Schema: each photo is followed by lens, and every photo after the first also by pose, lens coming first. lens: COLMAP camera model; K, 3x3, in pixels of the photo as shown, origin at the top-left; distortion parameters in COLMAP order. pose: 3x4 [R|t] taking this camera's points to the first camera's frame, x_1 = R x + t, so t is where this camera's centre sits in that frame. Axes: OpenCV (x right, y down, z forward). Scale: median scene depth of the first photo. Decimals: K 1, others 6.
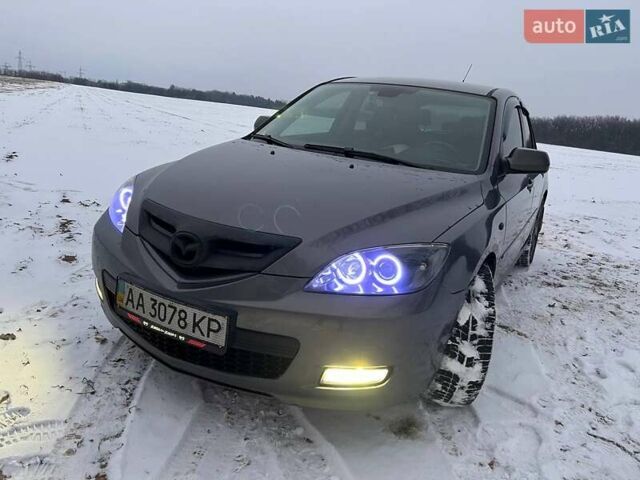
lens RADIAL K [[465.0, 0, 315.9], [0, 465.0, 239.8], [0, 0, 1]] dist [0.066741, -0.002204]
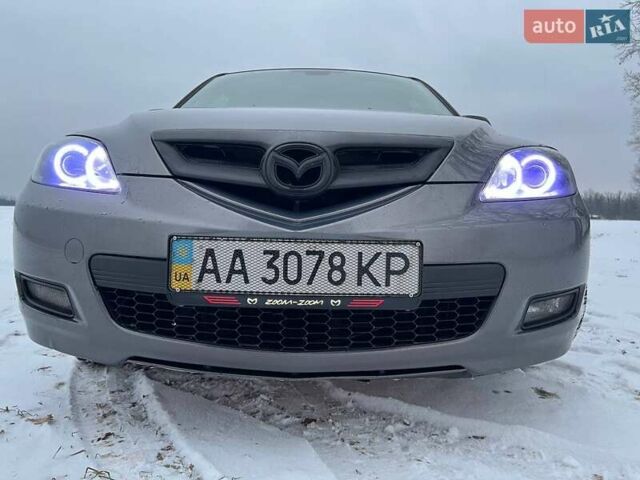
lens RADIAL K [[465.0, 0, 315.9], [0, 465.0, 239.8], [0, 0, 1]] dist [0.066741, -0.002204]
pose [[0.873133, -0.115242, 0.473664, -0.591162], [0.199885, 0.970853, -0.132252, 0.208694], [-0.444617, 0.210152, 0.870719, 0.484847]]
